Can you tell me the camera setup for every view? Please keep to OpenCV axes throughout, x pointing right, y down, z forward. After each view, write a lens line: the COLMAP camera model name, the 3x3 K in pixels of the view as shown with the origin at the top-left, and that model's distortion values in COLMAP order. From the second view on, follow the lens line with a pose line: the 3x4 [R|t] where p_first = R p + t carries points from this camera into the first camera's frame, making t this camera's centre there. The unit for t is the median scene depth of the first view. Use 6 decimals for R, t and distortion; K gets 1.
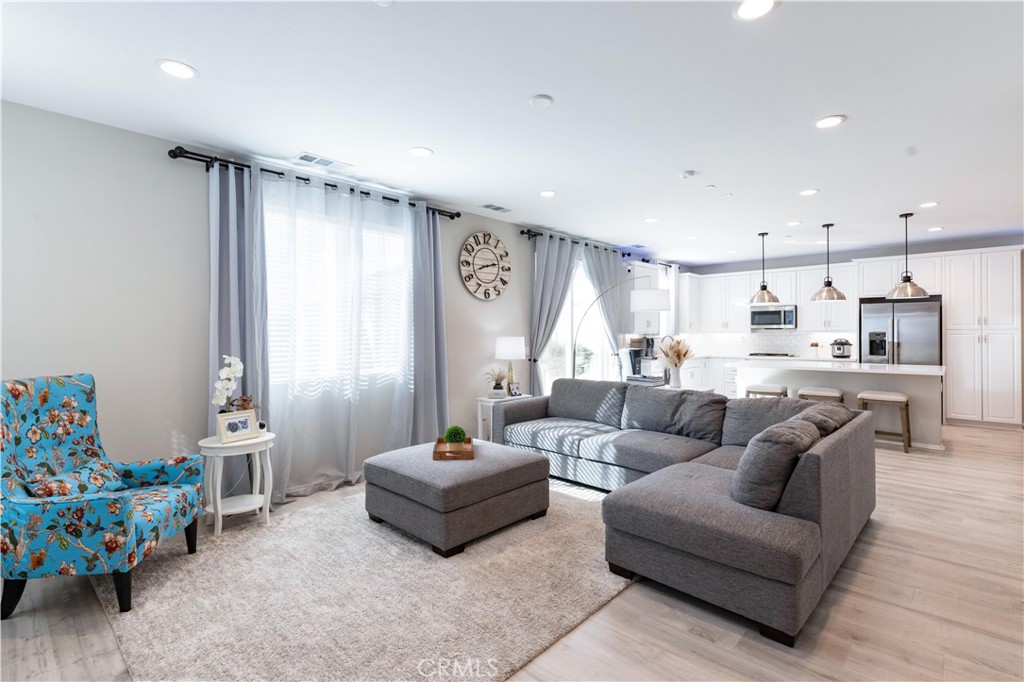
lens RADIAL K [[473.5, 0, 512.0], [0, 473.5, 341.0], [0, 0, 1]] dist [-0.000249, 0.000131]
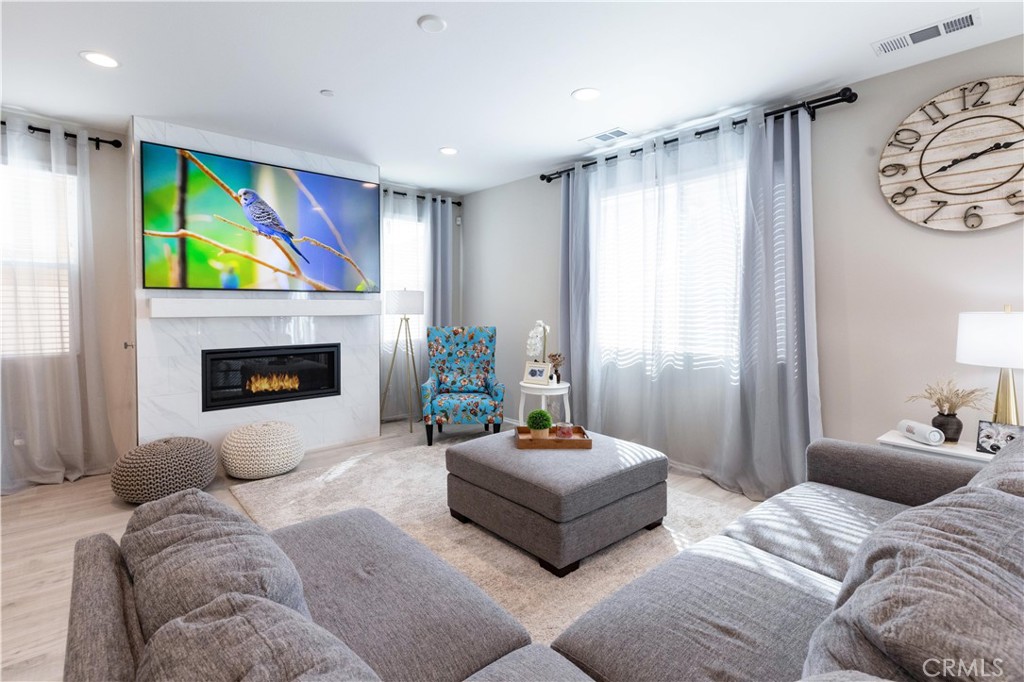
lens RADIAL K [[480.6, 0, 515.5], [0, 480.6, 322.6], [0, 0, 1]] dist [-0.003156, -0.000386]
pose [[-0.077452, 0.037055, -0.996307, 0.518812], [-0.015868, 0.999137, 0.038394, -0.010078], [0.996870, 0.018783, -0.076797, 0.691911]]
